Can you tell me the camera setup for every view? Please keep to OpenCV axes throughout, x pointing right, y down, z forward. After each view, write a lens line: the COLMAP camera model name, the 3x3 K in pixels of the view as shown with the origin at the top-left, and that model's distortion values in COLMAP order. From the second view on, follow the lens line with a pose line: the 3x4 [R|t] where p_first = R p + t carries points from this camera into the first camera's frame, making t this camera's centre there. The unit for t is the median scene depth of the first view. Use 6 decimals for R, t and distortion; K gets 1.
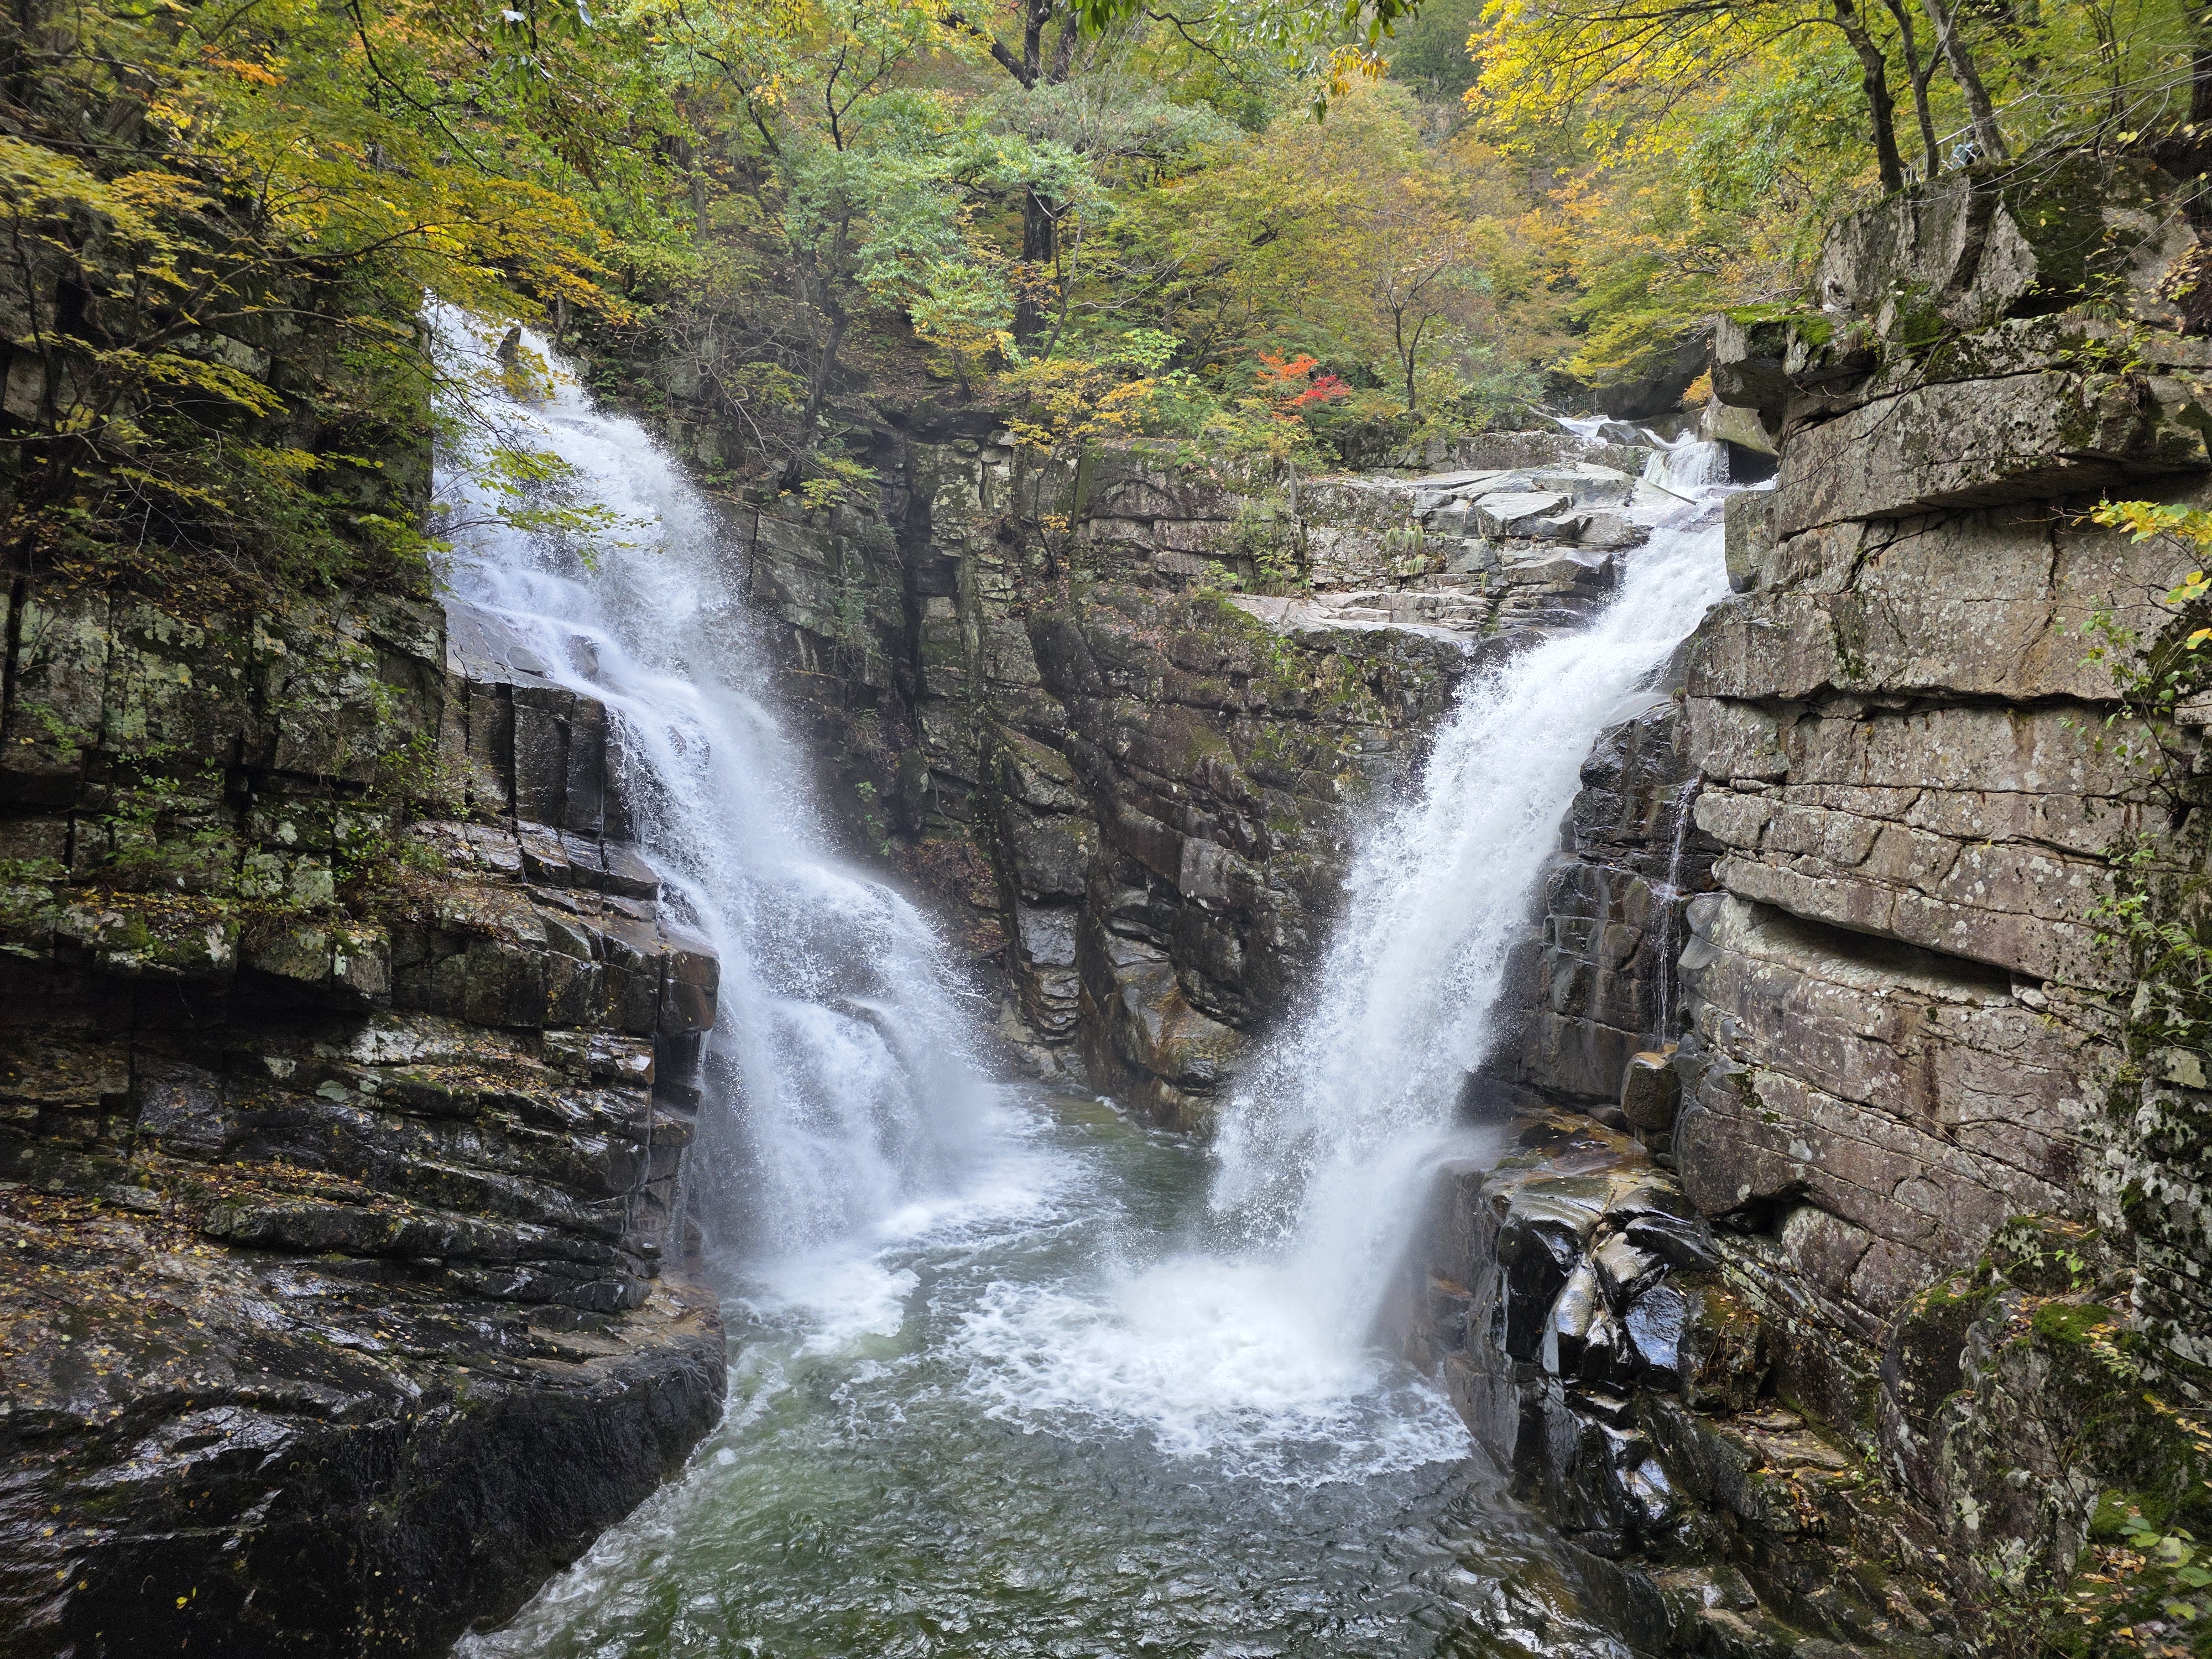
lens RADIAL K [[1480.4, 0, 1085.9], [0, 1480.4, 791.6], [0, 0, 1]] dist [0.064778, -0.061299]
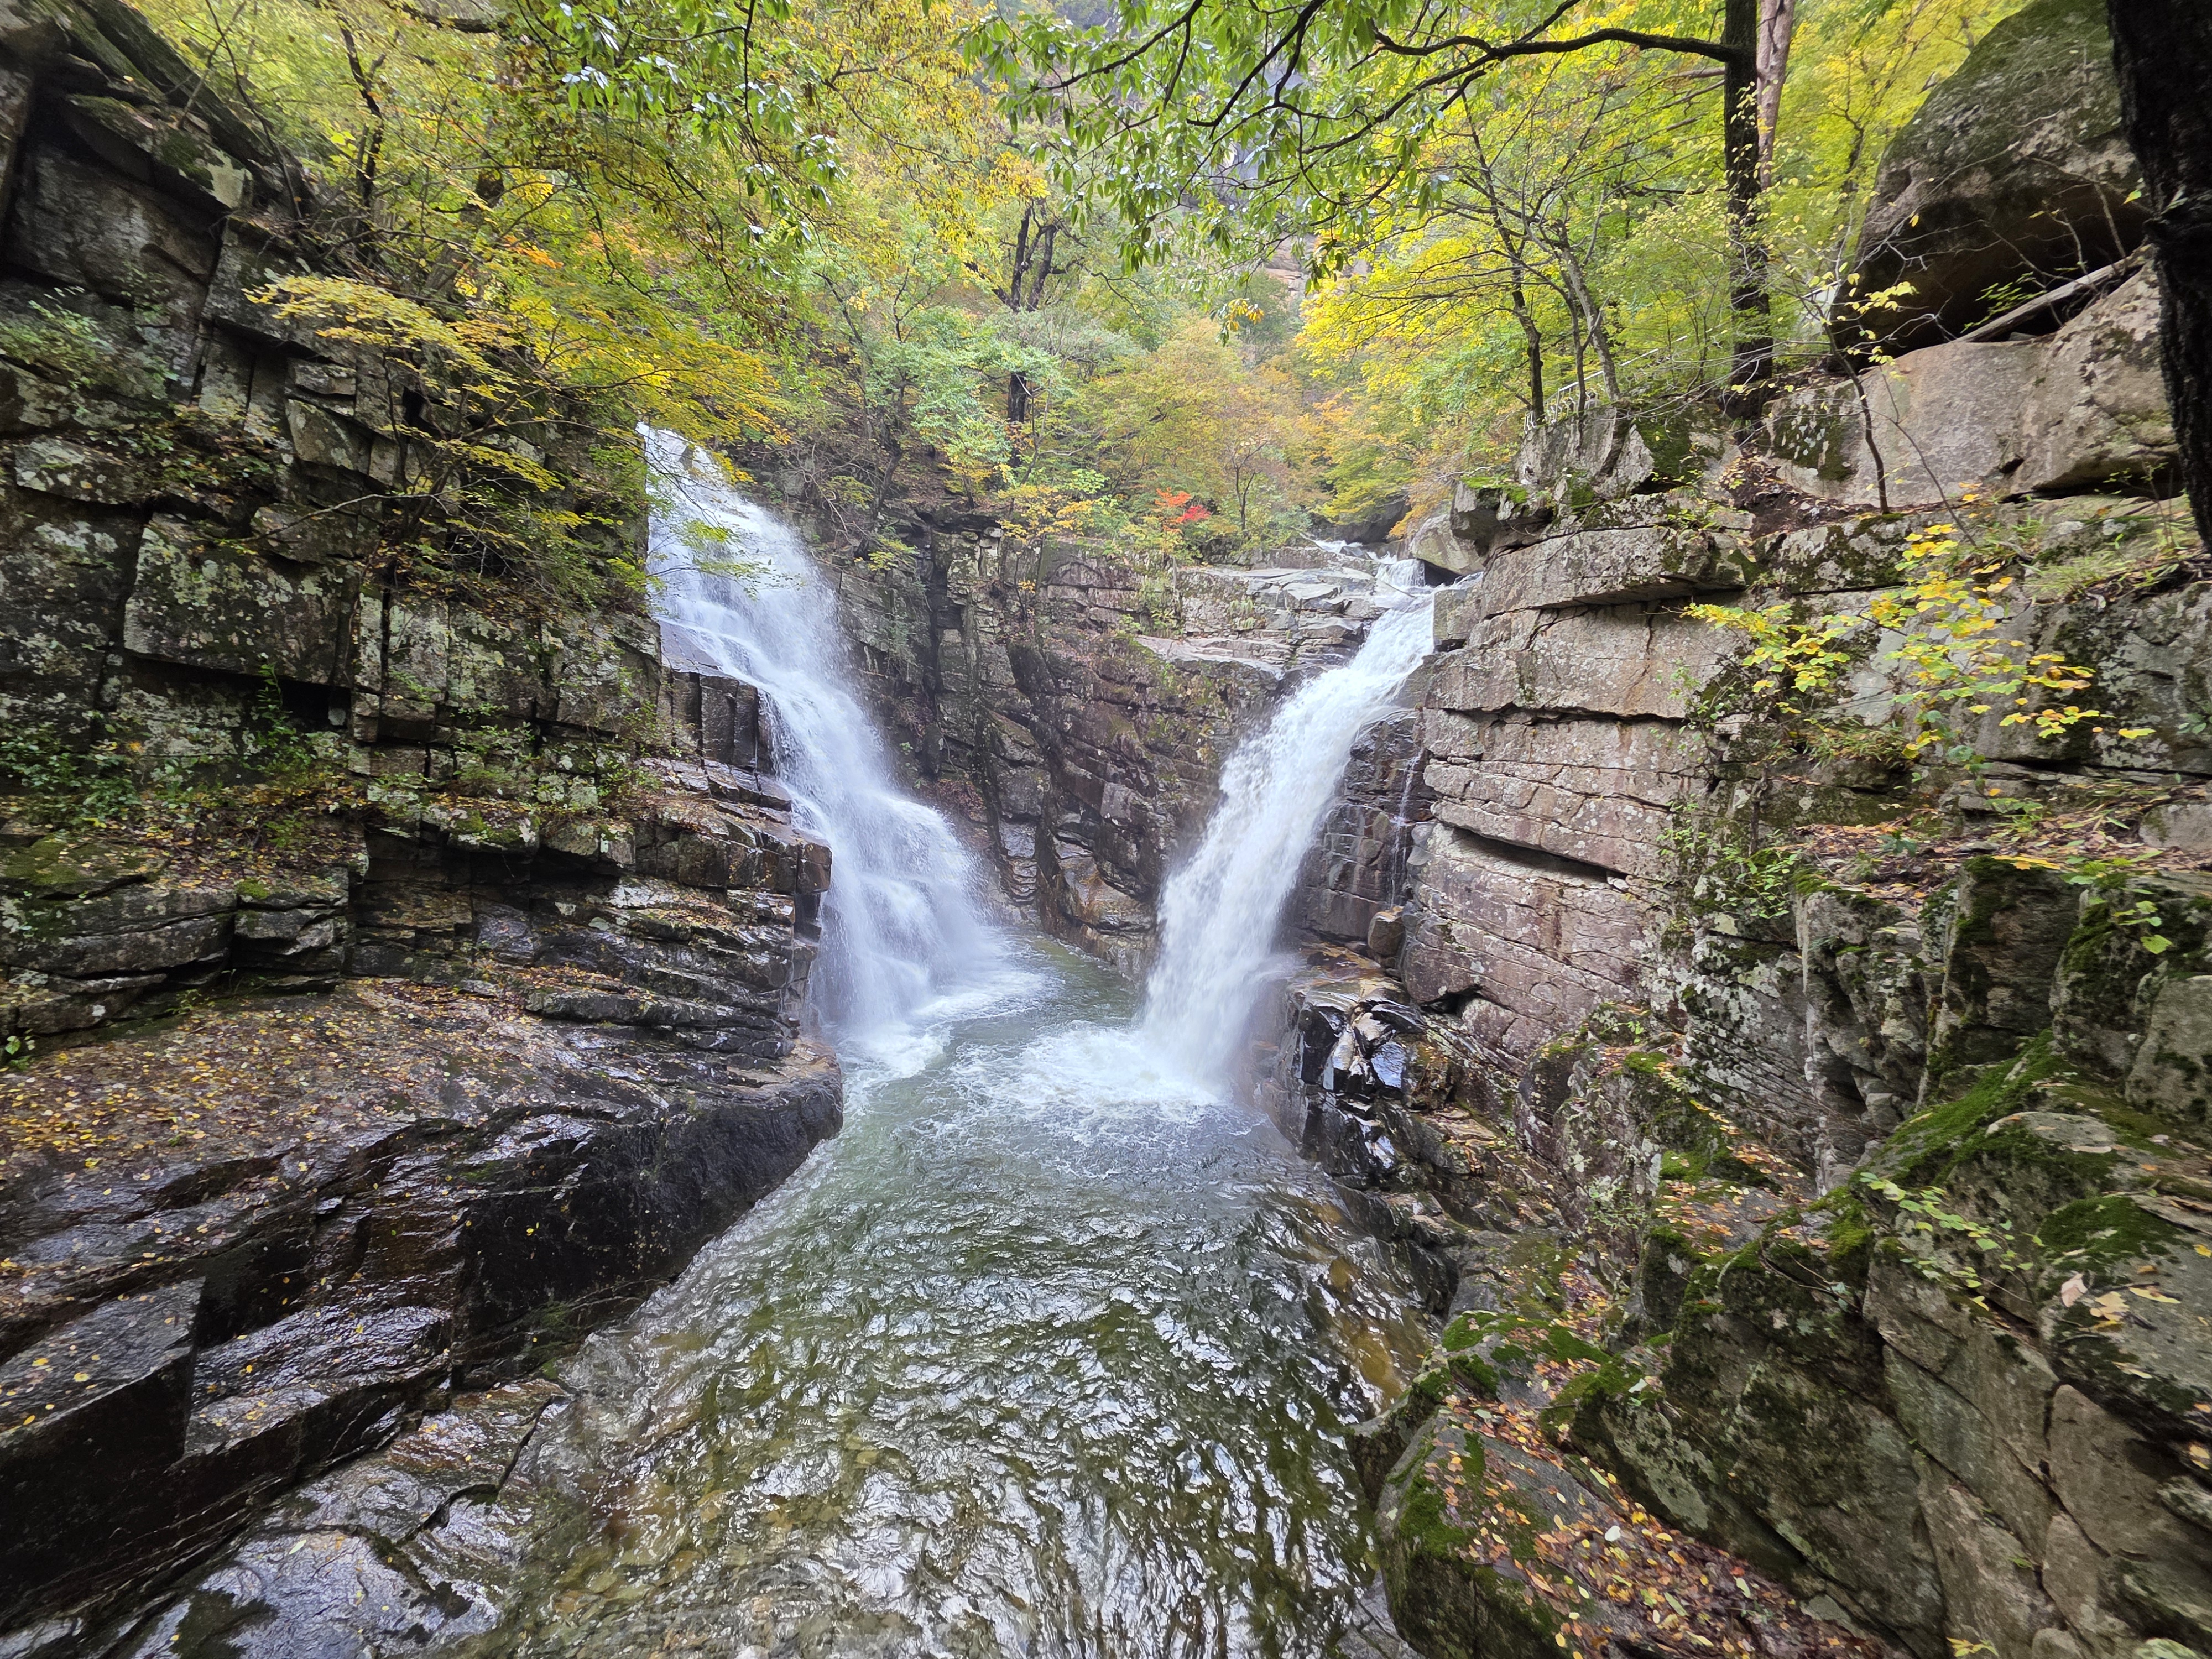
lens RADIAL K [[884.8, 0, 1107.8], [0, 884.8, 825.0], [0, 0, 1]] dist [0.003341, -0.000044]
pose [[0.994719, 0.023698, 0.099858, -0.057713], [-0.031543, 0.996475, 0.077734, 0.002879], [-0.097664, -0.080473, 0.991961, 0.013182]]
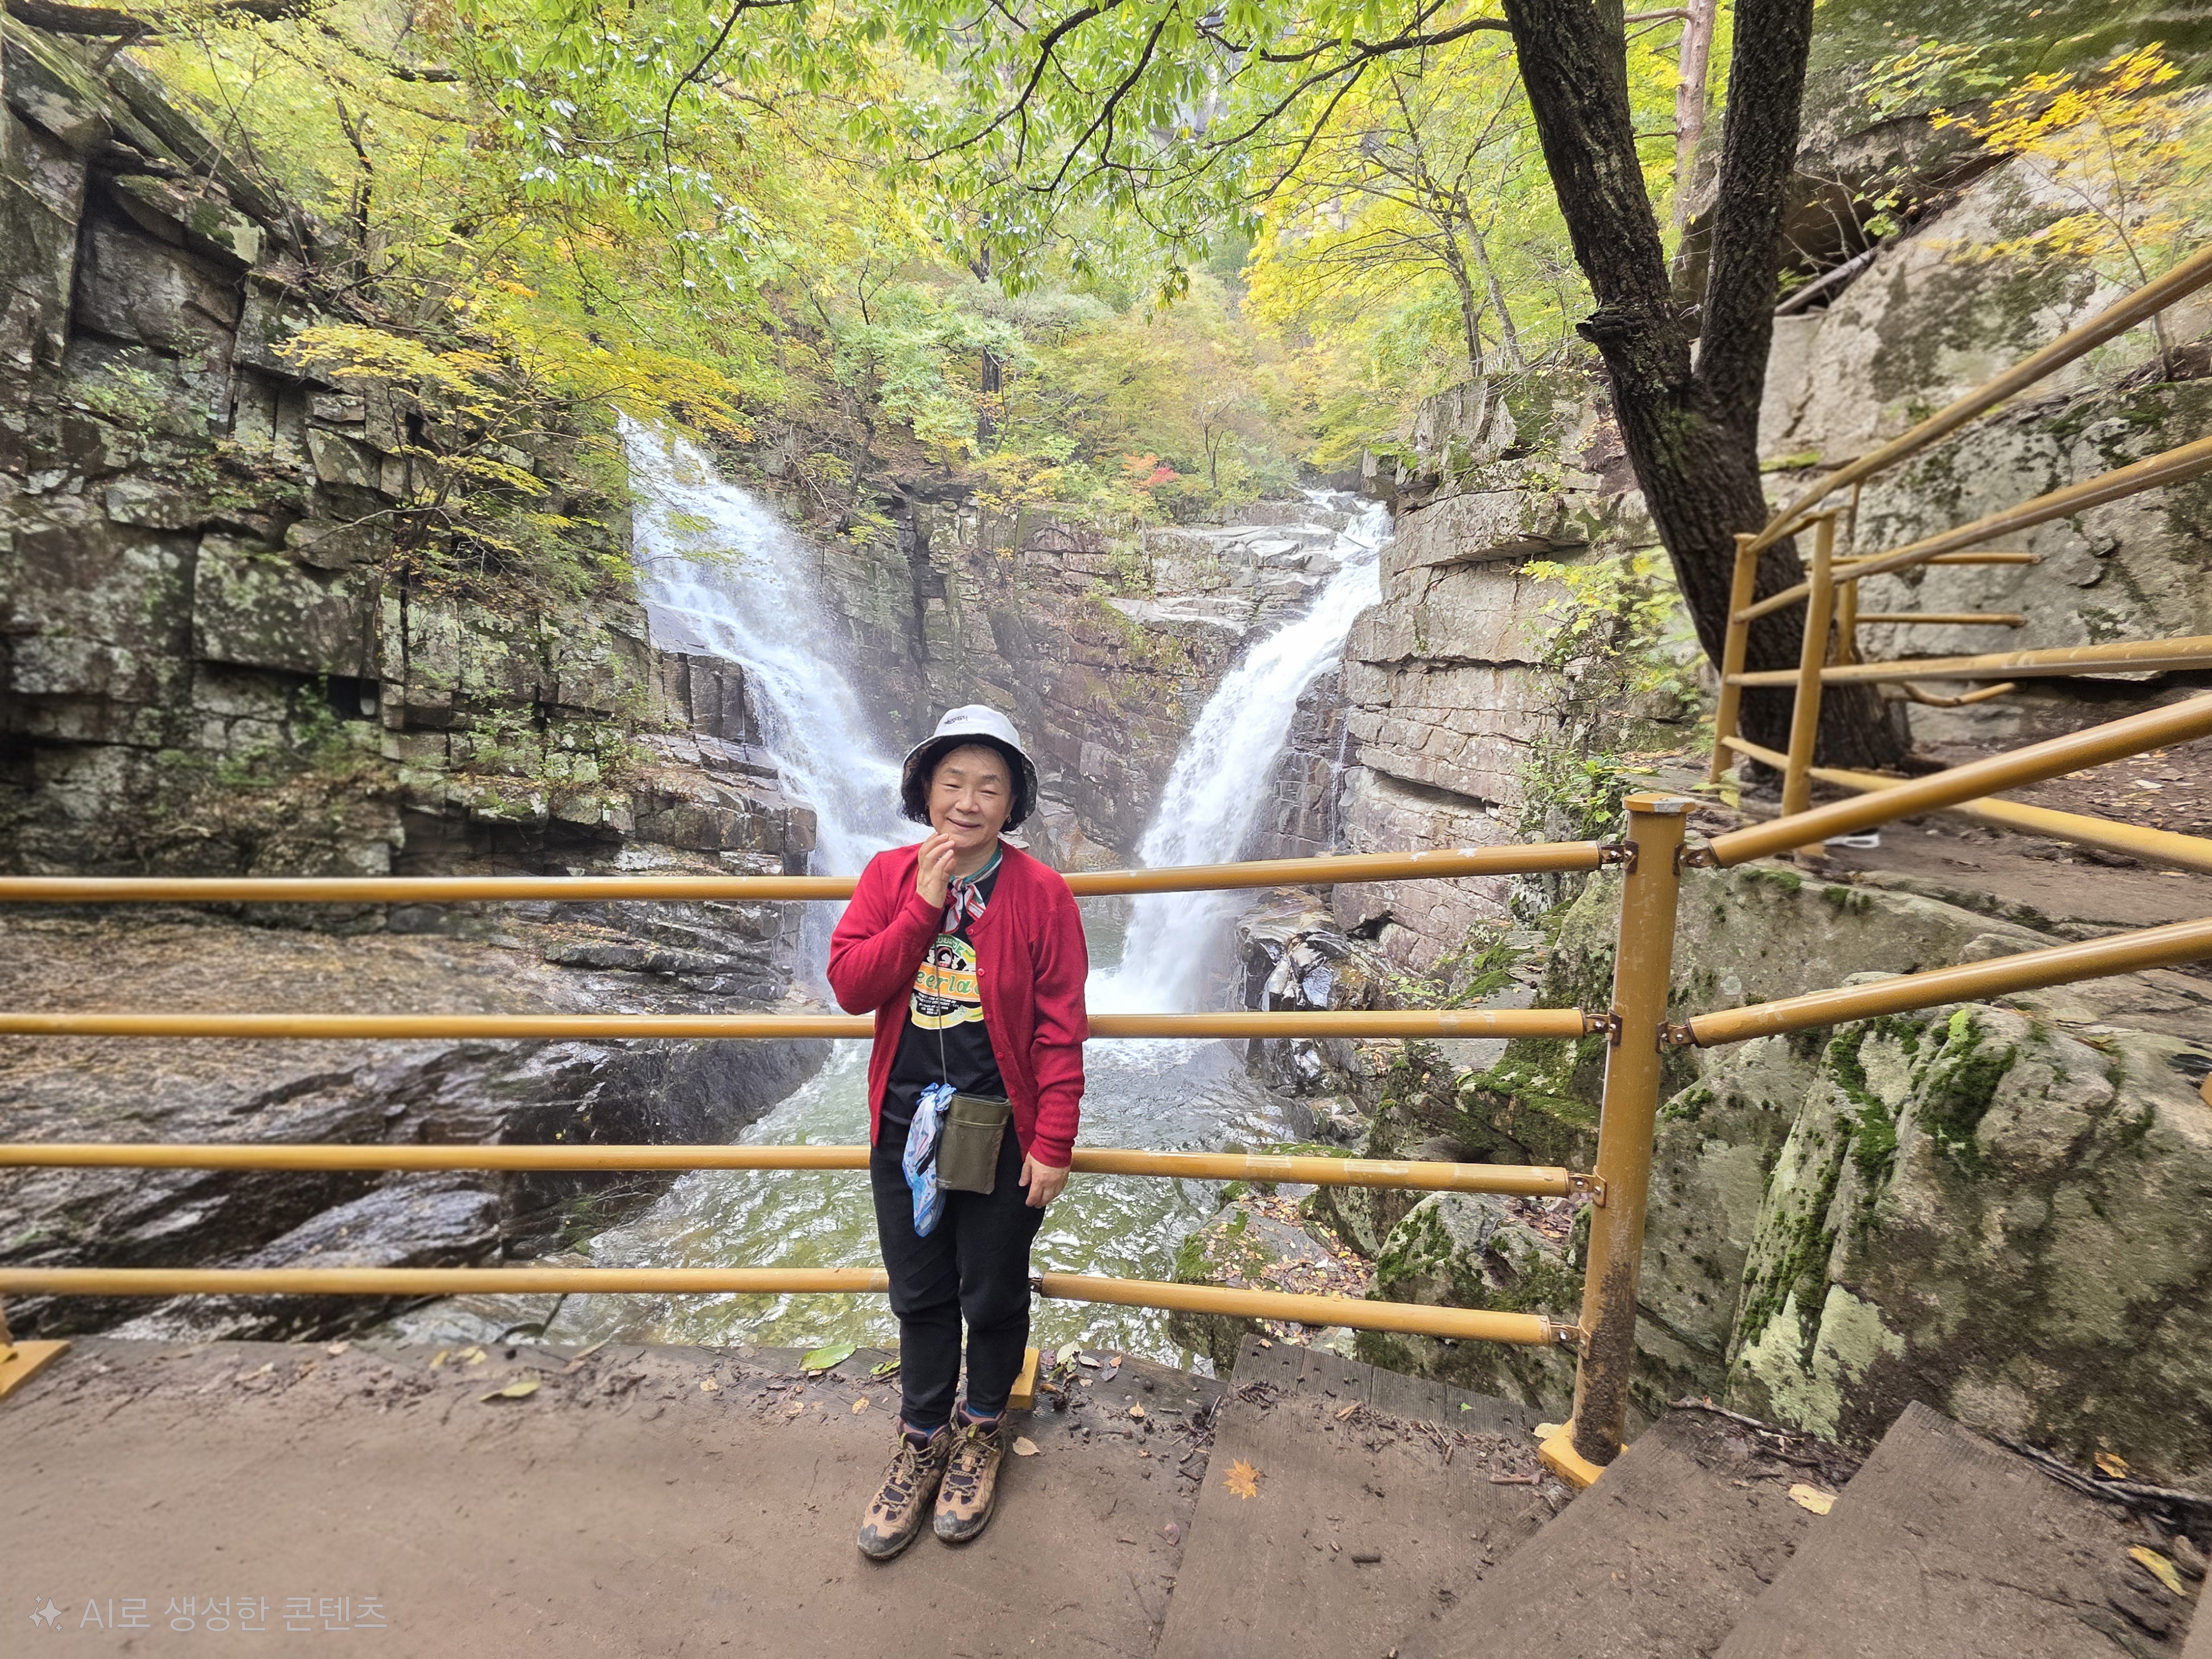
lens RADIAL K [[888.7, 0, 1092.6], [0, 888.7, 825.0], [0, 0, 1]] dist [-0.000768, -0.000345]
pose [[0.997351, -0.014971, 0.071189, 0.006581], [0.006248, 0.992606, 0.121222, 0.003536], [-0.072477, -0.120456, 0.990069, -0.093563]]
